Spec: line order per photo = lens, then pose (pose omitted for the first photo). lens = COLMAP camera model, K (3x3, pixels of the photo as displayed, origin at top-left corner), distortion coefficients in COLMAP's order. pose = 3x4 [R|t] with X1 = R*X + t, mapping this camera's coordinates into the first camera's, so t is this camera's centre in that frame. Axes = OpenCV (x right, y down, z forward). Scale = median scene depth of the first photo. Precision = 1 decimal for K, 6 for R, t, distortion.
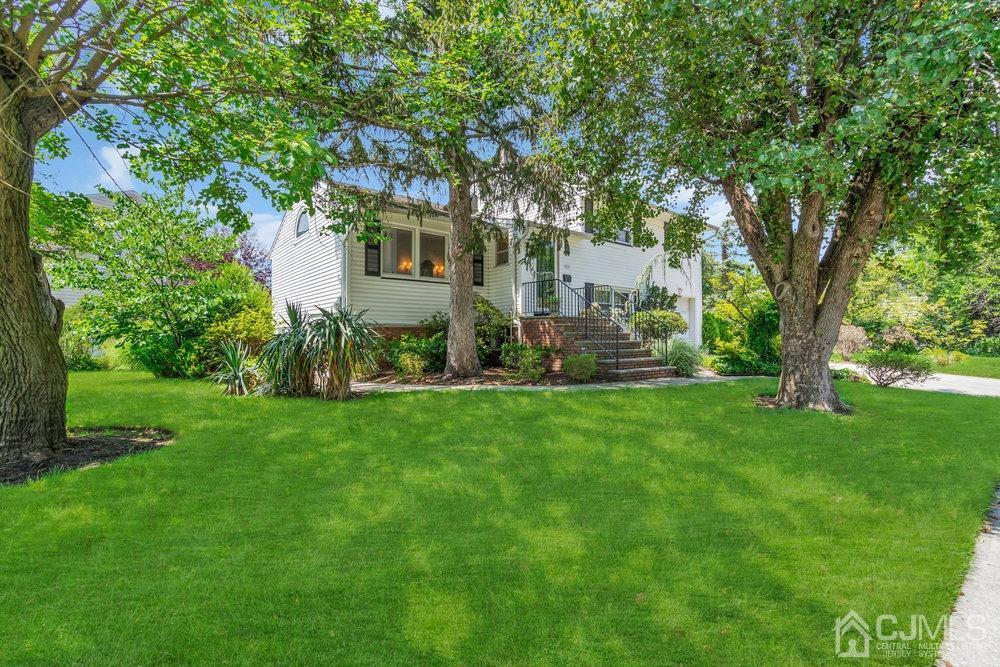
lens RADIAL K [[448.7, 0, 502.7], [0, 448.7, 337.1], [0, 0, 1]] dist [-0.002068, -0.000177]
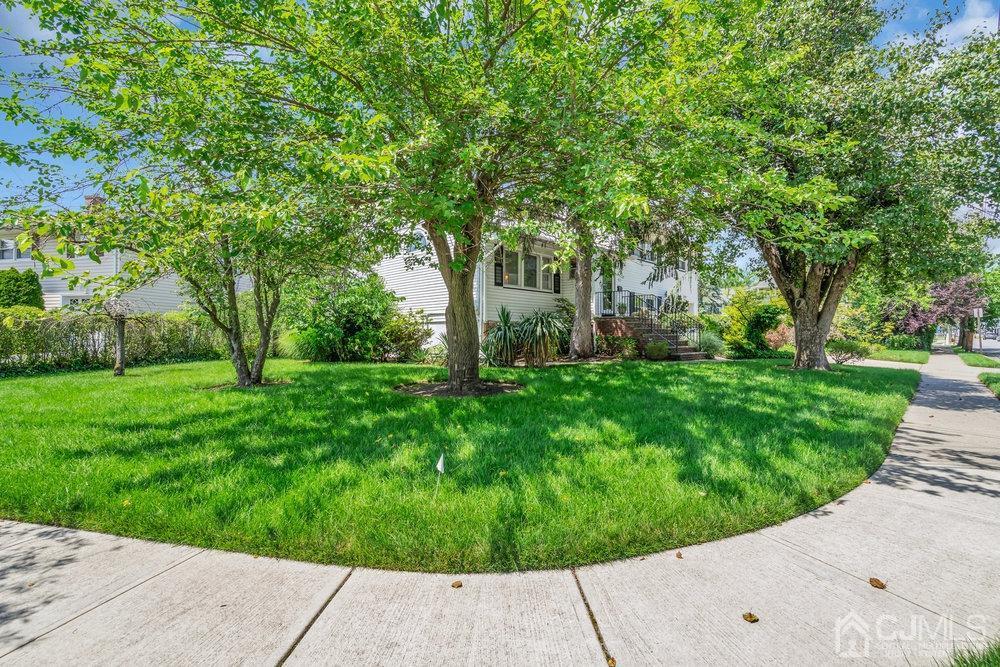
lens RADIAL K [[448.7, 0, 502.7], [0, 448.7, 337.1], [0, 0, 1]] dist [-0.002068, -0.000177]
pose [[0.993461, 0.003334, 0.114126, -0.386710], [-0.003372, 0.999994, 0.000142, 0.017102], [-0.114124, -0.000526, 0.993466, -0.323755]]
